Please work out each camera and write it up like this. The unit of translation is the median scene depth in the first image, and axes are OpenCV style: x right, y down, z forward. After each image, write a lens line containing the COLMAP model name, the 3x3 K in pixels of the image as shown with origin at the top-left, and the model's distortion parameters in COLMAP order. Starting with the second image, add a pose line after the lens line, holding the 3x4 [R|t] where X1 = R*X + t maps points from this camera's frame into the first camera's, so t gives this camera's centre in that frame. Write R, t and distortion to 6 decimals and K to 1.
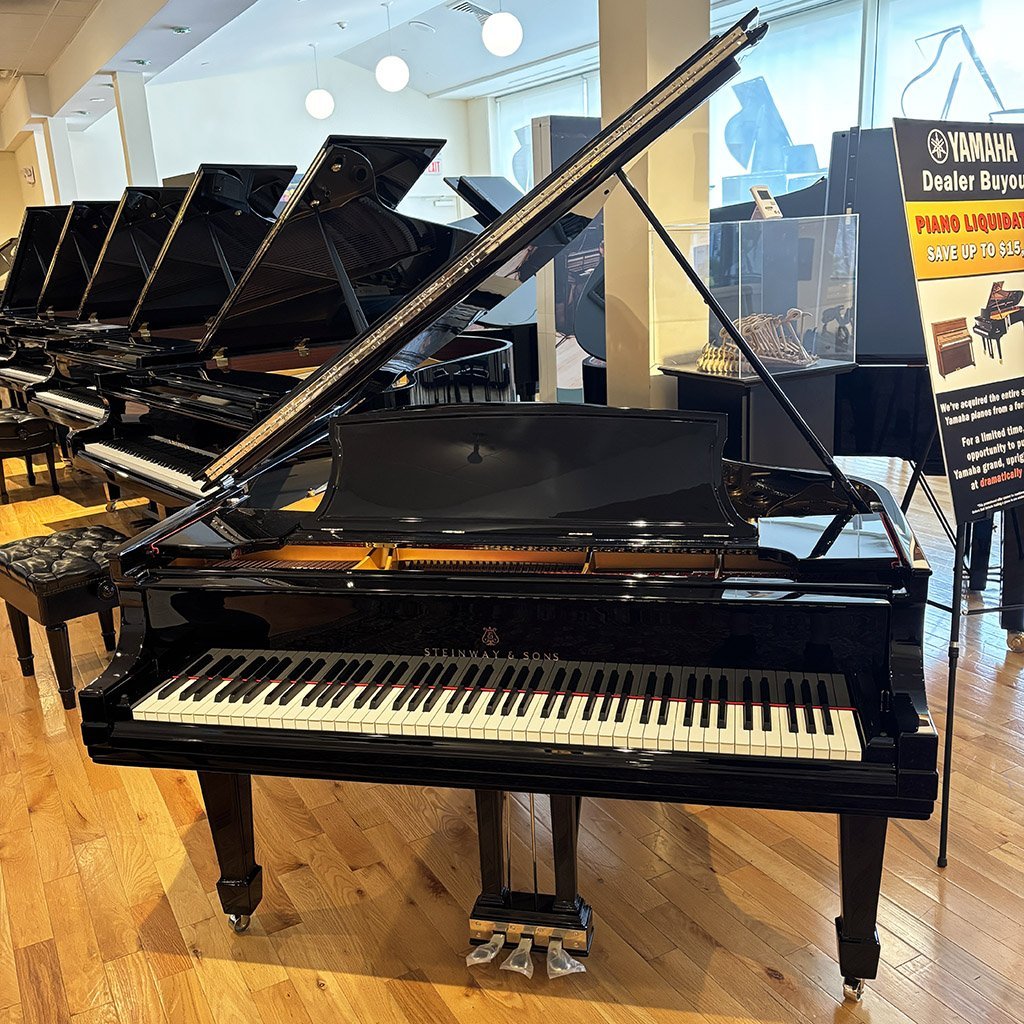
lens RADIAL K [[1083.6, 0, 512.8], [0, 1083.6, 513.2], [0, 0, 1]] dist [0.006203, 0.014623]
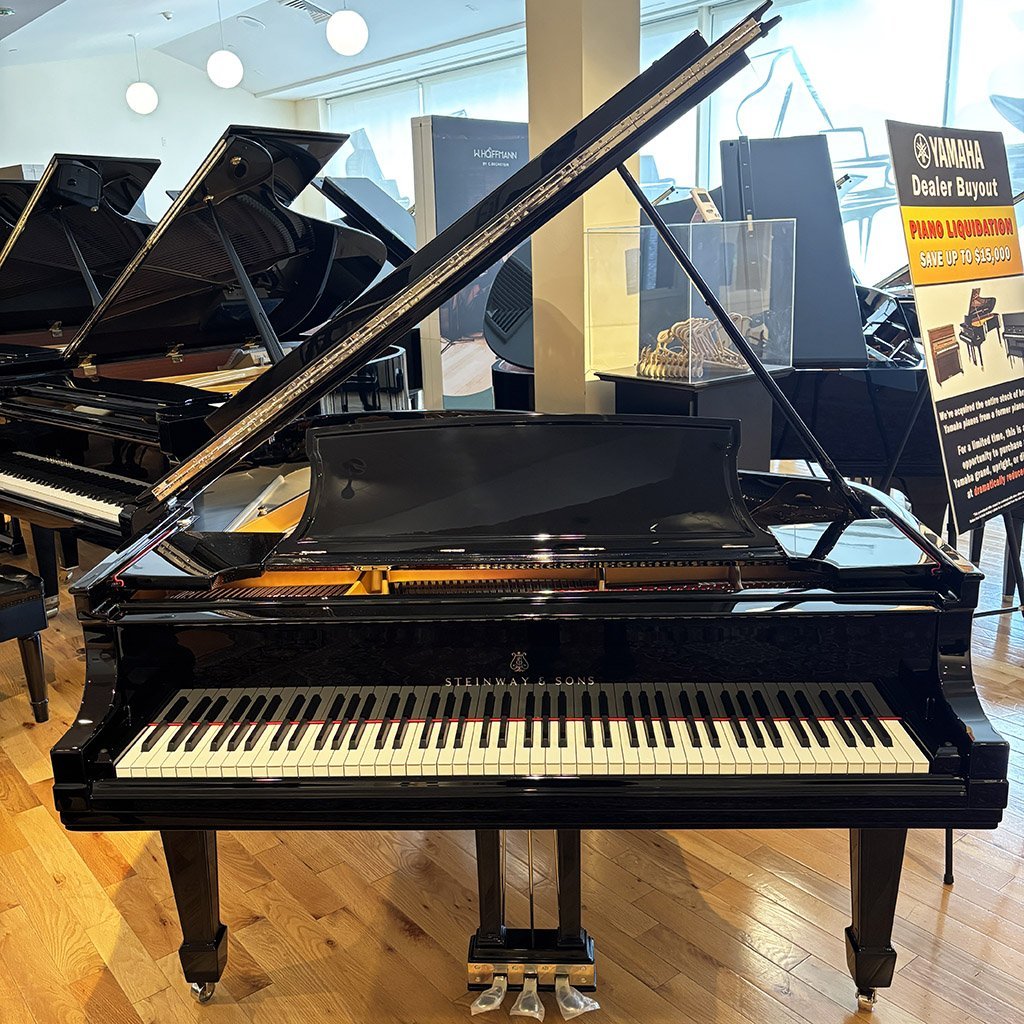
lens RADIAL K [[1083.6, 0, 512.8], [0, 1083.6, 513.2], [0, 0, 1]] dist [0.006203, 0.014623]
pose [[0.985508, -0.027277, 0.167419, -0.146483], [0.028319, 0.999592, -0.003835, -0.008712], [-0.167246, 0.008520, 0.985878, 0.068485]]
